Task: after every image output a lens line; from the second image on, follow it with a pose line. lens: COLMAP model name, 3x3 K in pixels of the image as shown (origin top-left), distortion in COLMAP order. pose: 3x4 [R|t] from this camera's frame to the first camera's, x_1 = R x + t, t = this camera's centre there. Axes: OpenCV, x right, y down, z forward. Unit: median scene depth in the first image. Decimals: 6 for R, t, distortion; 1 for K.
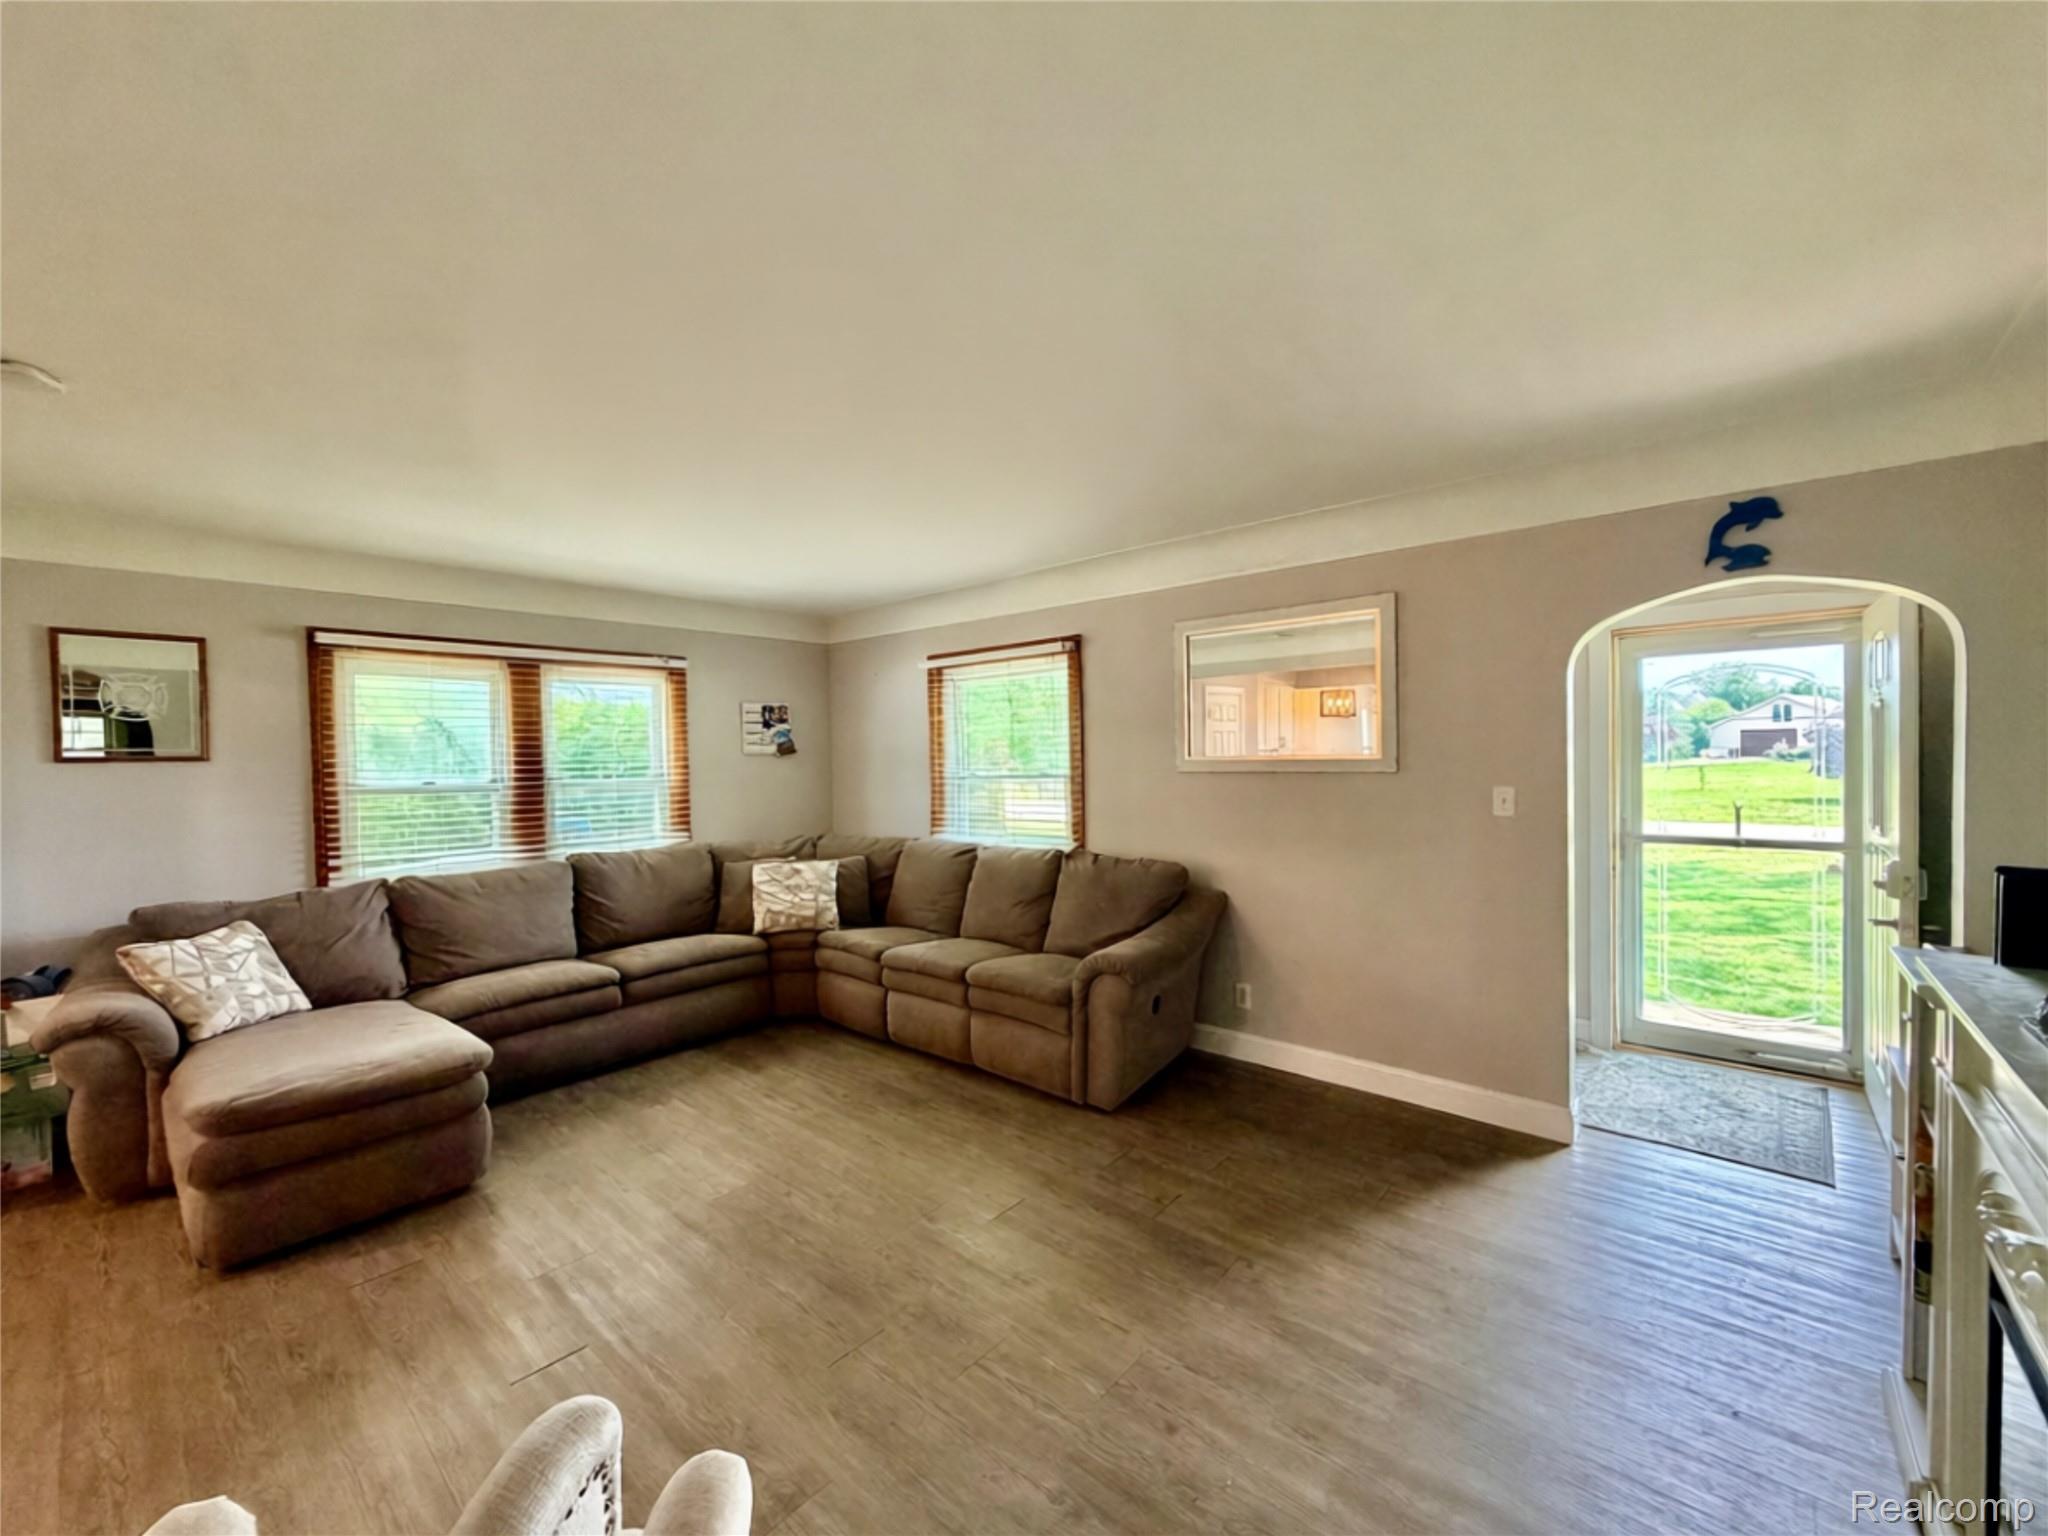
lens RADIAL K [[816.0, 0, 1018.6], [0, 816.0, 768.8], [0, 0, 1]] dist [0.001395, -0.000548]
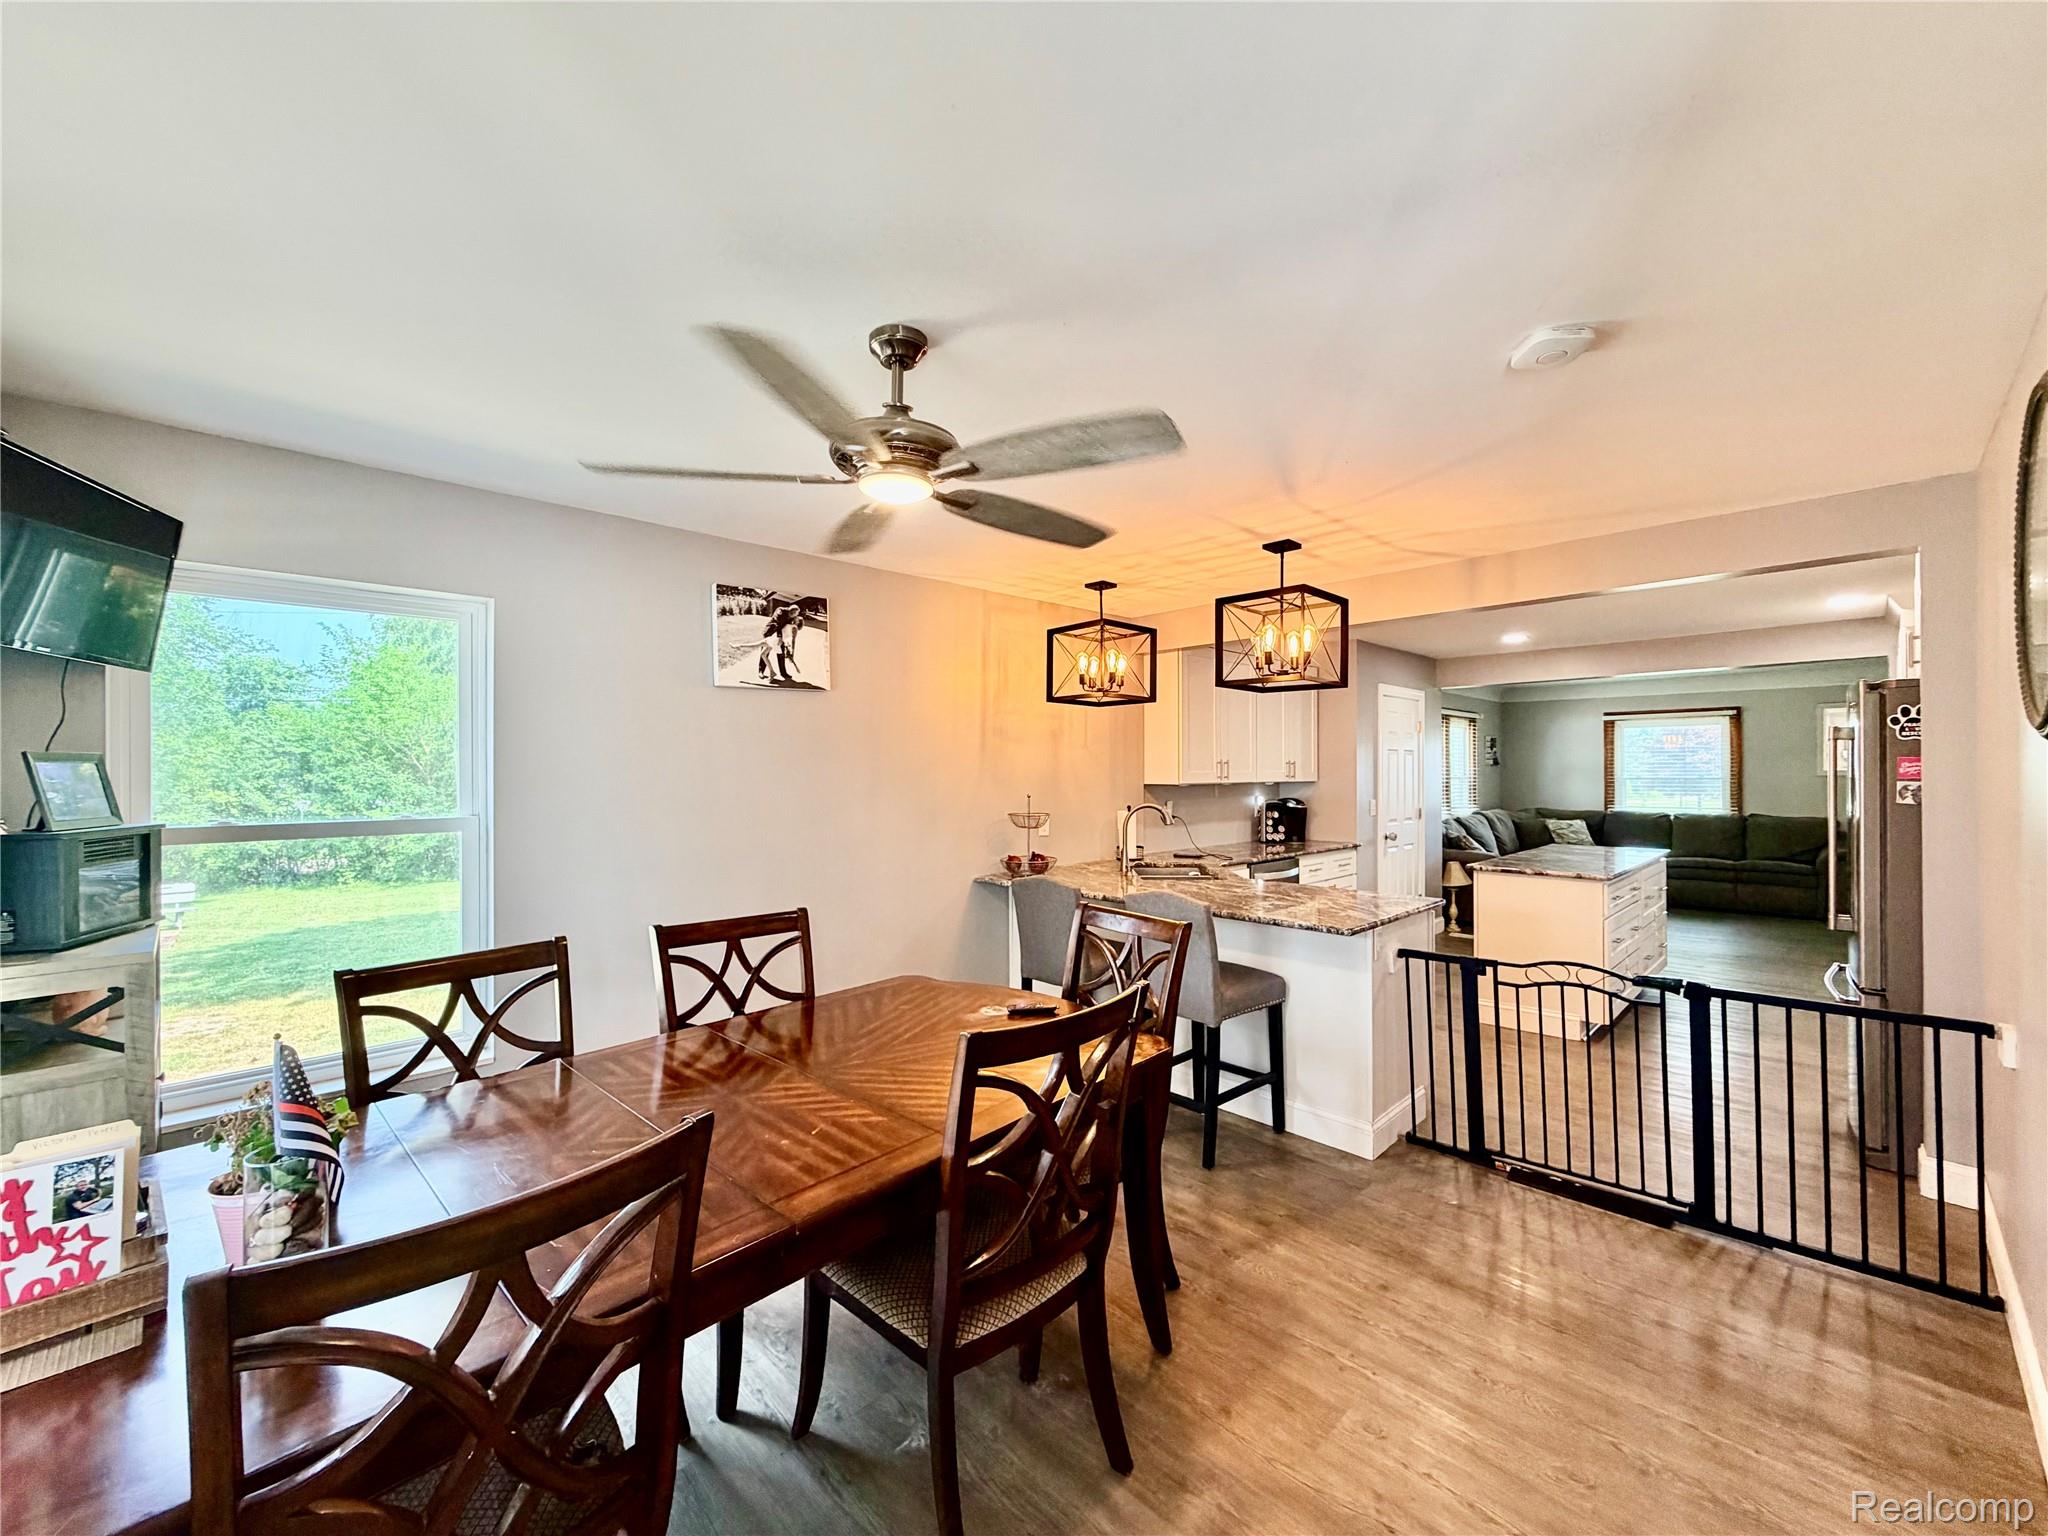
lens RADIAL K [[816.0, 0, 1018.6], [0, 816.0, 768.8], [0, 0, 1]] dist [0.001395, -0.000548]
pose [[0.995880, 0.020670, -0.088292, -1.797830], [-0.022481, 0.999556, -0.019568, 0.077791], [0.087849, 0.021472, 0.995902, -1.362467]]
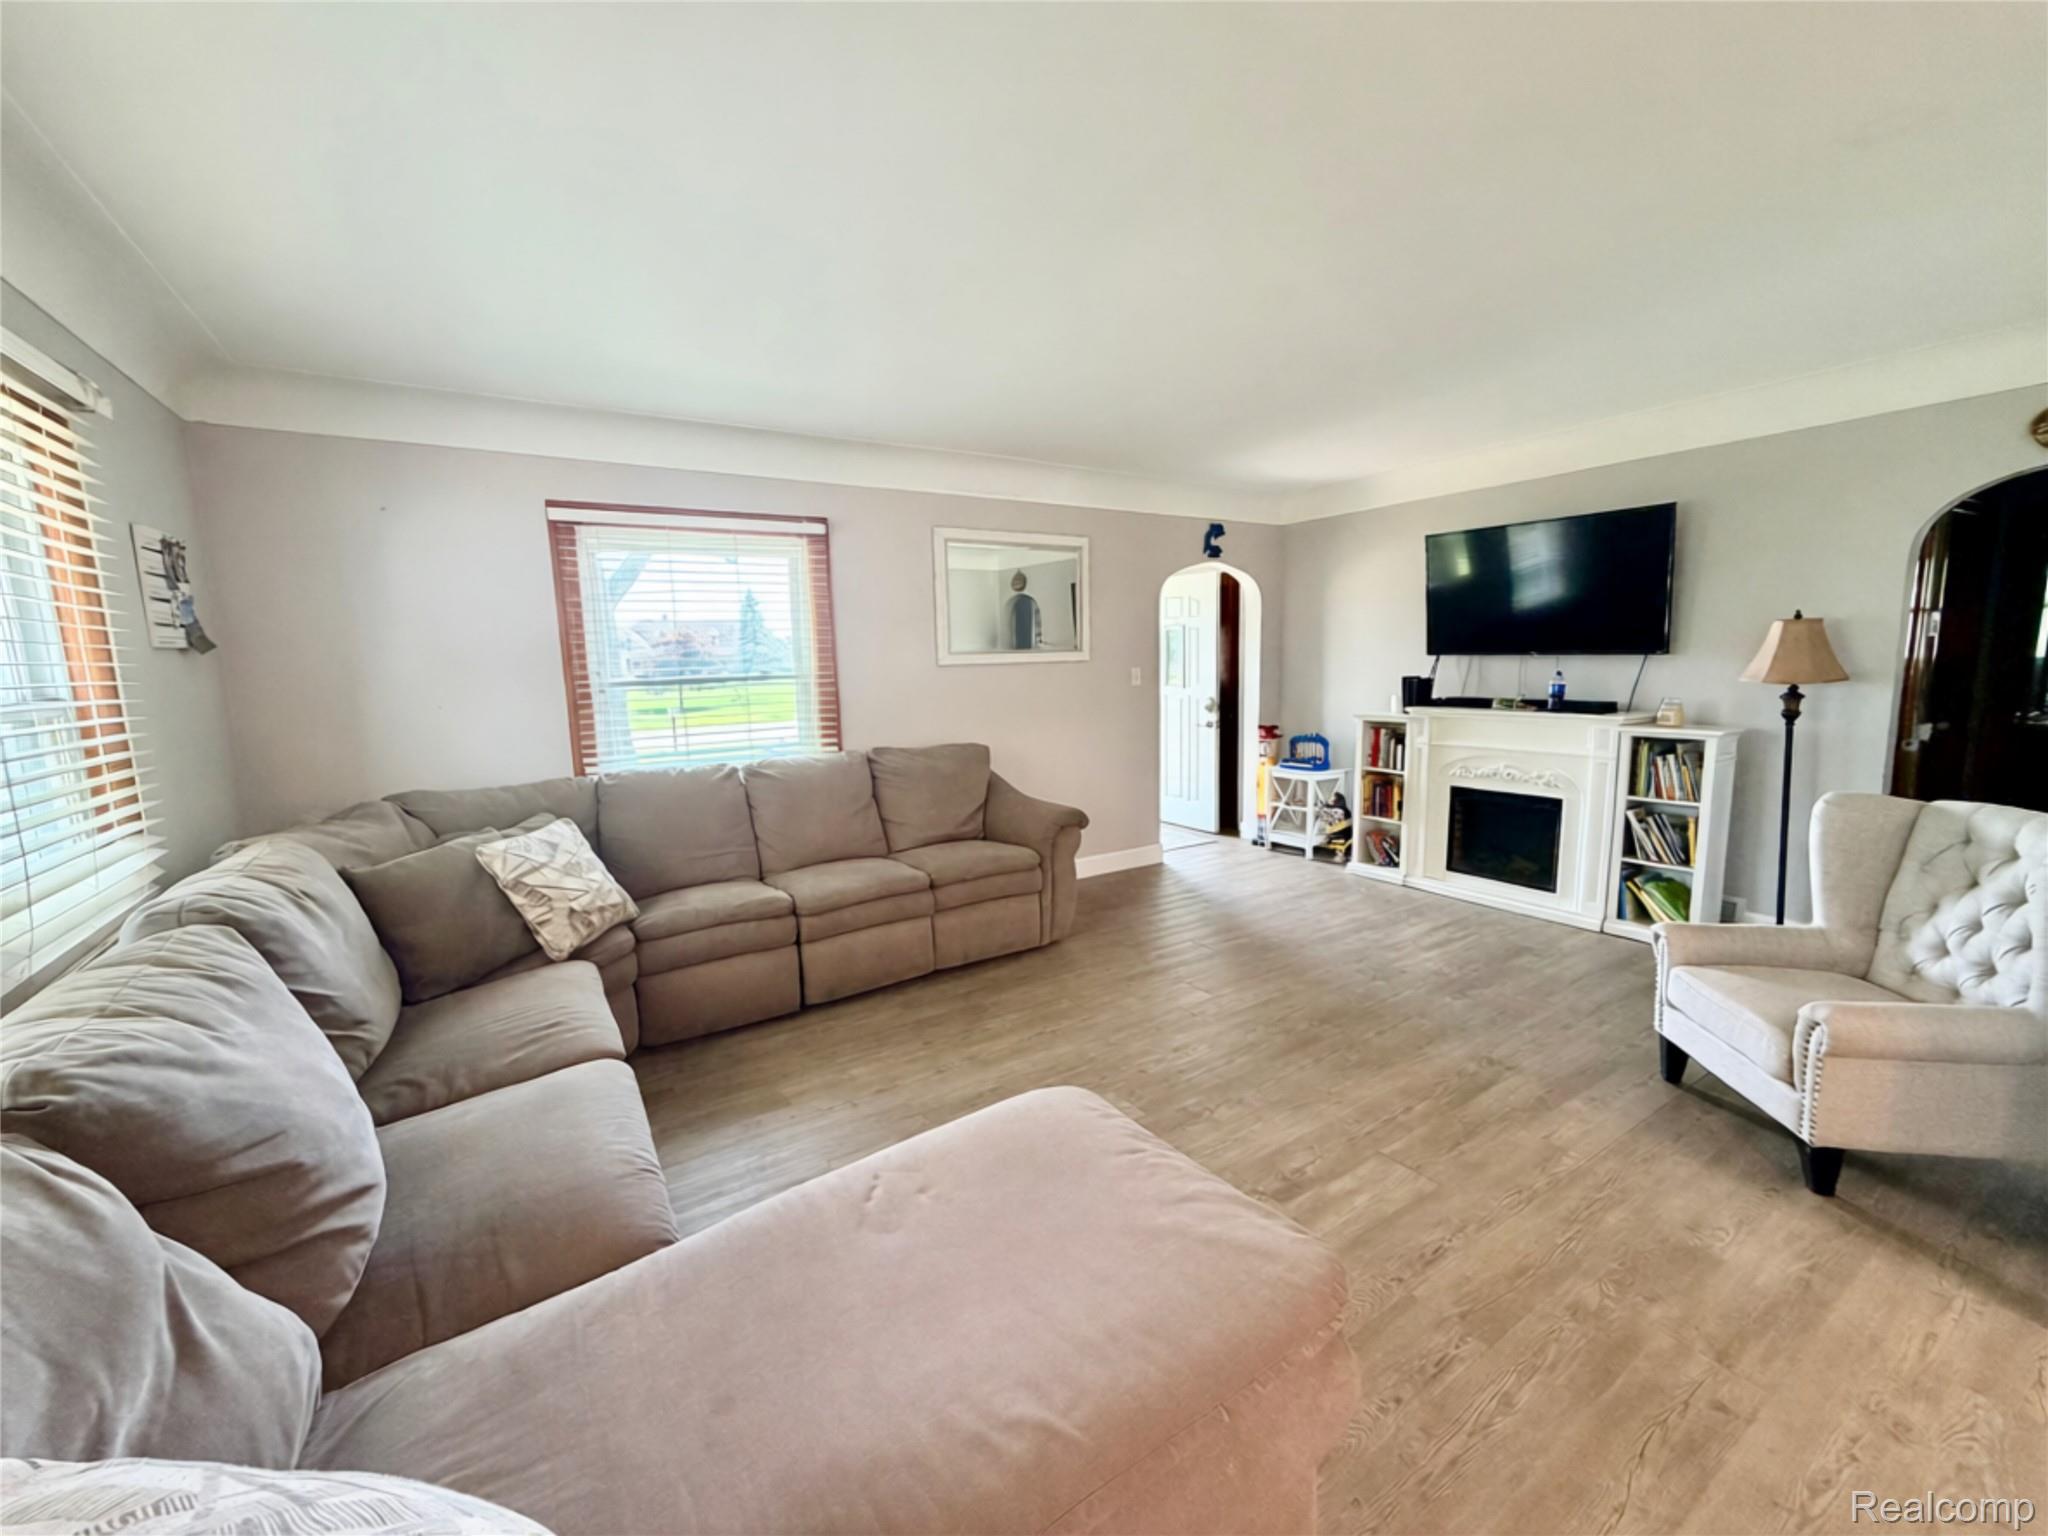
lens RADIAL K [[816.0, 0, 1018.6], [0, 816.0, 768.8], [0, 0, 1]] dist [0.001395, -0.000548]
pose [[0.279446, -0.117844, 0.952902, -0.922671], [0.042124, 0.992989, 0.110448, 0.027128], [-0.959237, 0.009276, 0.282451, 0.642328]]
